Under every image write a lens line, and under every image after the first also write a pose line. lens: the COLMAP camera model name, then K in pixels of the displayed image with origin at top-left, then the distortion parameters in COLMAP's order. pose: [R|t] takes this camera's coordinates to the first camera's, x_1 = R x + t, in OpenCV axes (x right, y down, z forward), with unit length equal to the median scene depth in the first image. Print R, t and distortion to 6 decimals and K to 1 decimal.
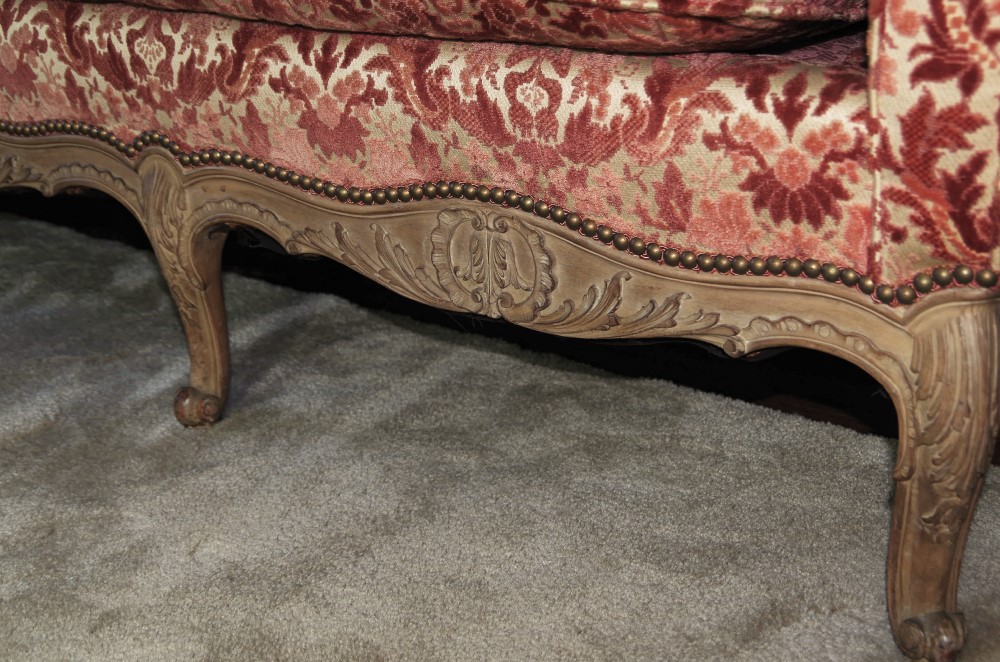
lens RADIAL K [[1407.2, 0, 508.5], [0, 1407.2, 339.1], [0, 0, 1]] dist [-0.028901, 0.000000]
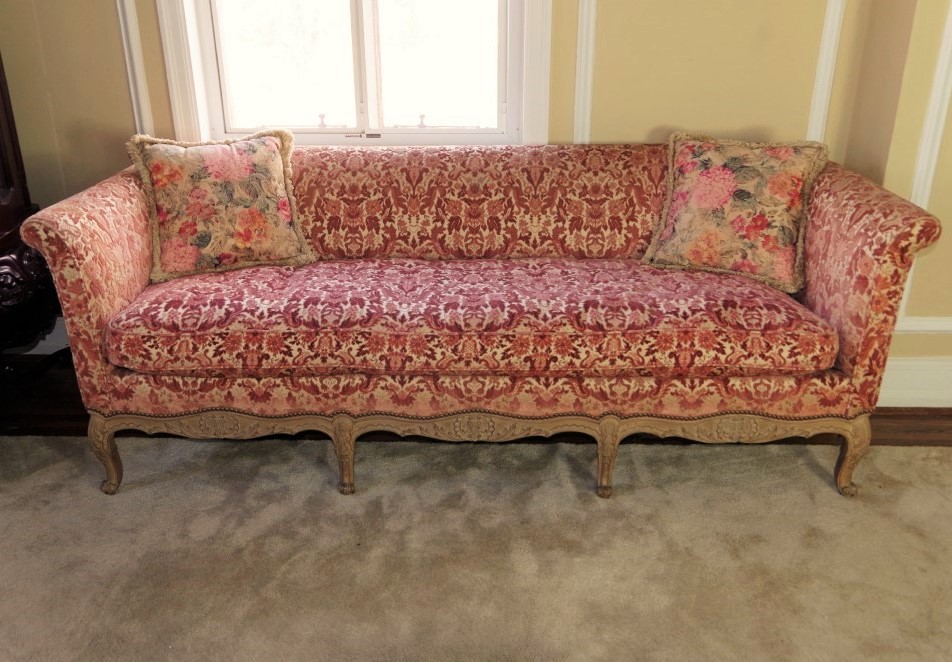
lens RADIAL K [[890.6, 0, 462.6], [0, 890.6, 343.6], [0, 0, 1]] dist [-0.001234, 0.000000]
pose [[0.823171, -0.197771, 0.532237, -1.981644], [0.202388, 0.978008, 0.050395, -0.587450], [-0.530499, 0.066235, 0.845094, -0.697661]]
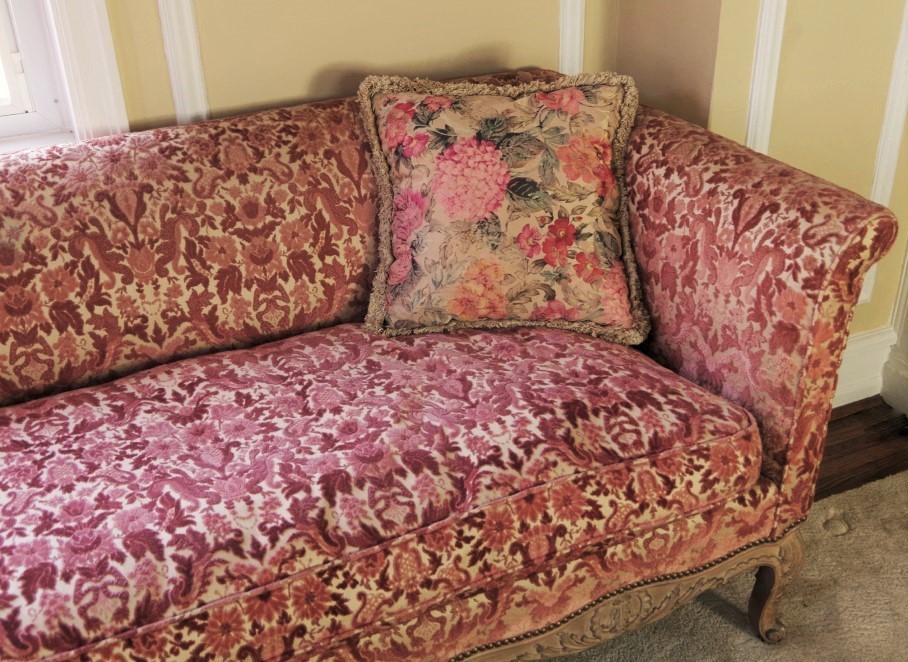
lens RADIAL K [[1072.6, 0, 491.0], [0, 1072.6, 349.4], [0, 0, 1]] dist [0.001064, 0.000000]
pose [[0.456962, -0.412660, 0.787971, -1.317677], [0.347713, 0.898253, 0.268768, -0.995071], [-0.818707, 0.151171, 0.553955, 0.203668]]
